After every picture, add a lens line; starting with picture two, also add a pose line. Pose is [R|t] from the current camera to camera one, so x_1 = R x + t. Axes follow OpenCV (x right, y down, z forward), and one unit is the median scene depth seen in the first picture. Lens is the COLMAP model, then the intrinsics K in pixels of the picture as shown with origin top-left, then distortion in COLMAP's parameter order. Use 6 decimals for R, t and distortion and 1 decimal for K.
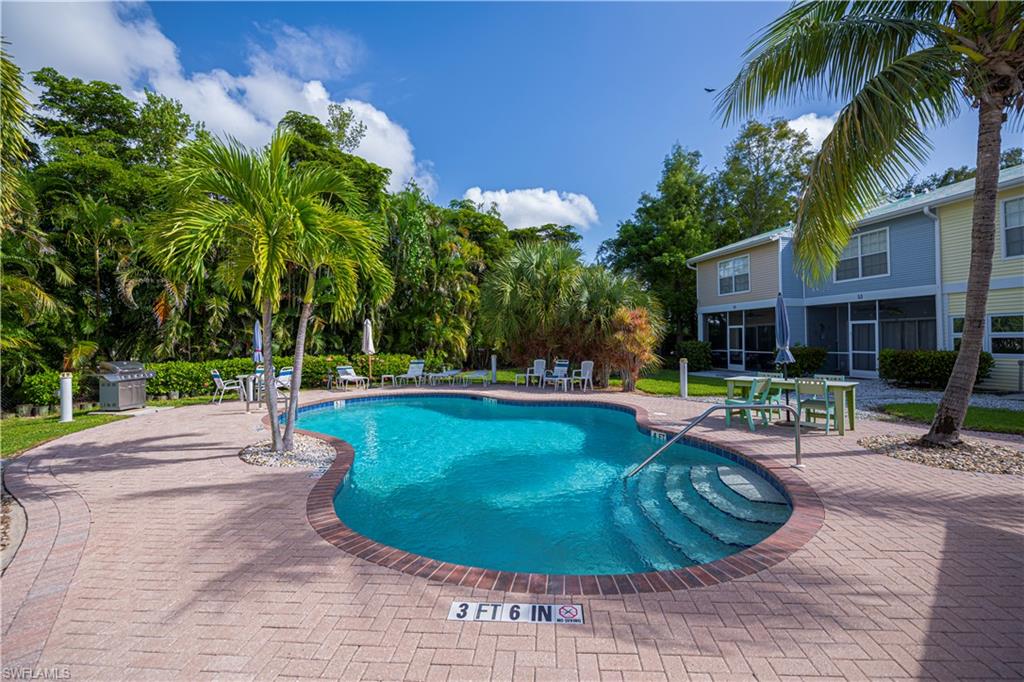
lens RADIAL K [[408.0, 0, 514.5], [0, 408.0, 334.6], [0, 0, 1]] dist [0.000377, -0.003383]
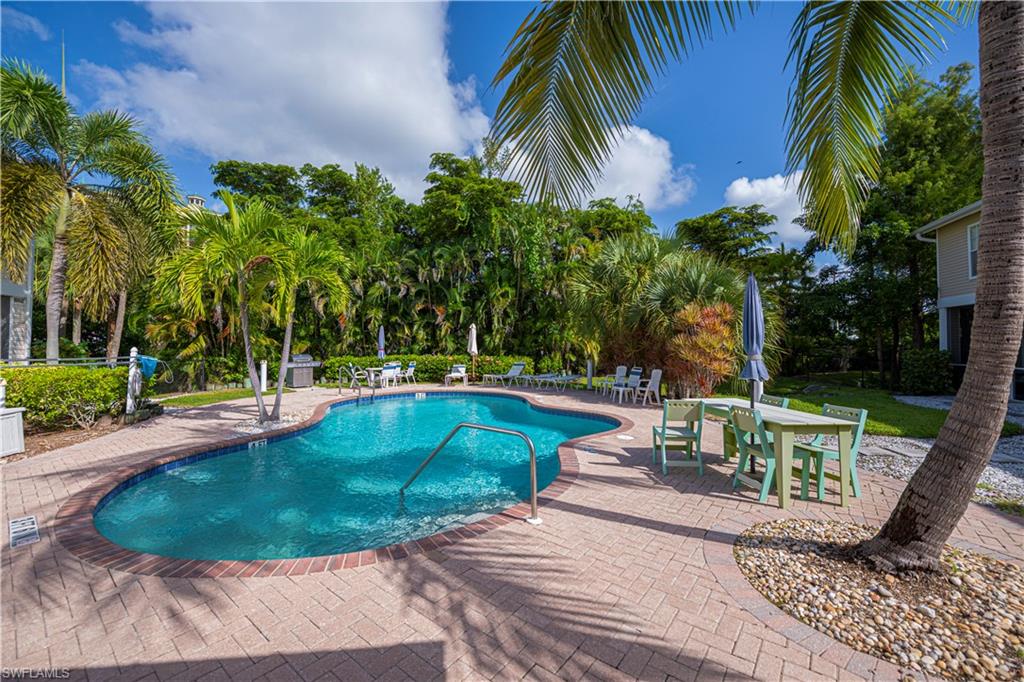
lens RADIAL K [[408.0, 0, 514.5], [0, 408.0, 334.6], [0, 0, 1]] dist [0.000377, -0.003383]
pose [[0.840918, -0.000275, -0.541163, 0.341992], [-0.006968, 0.999911, -0.011335, 0.004295], [0.541118, 0.013303, 0.840842, 0.122956]]
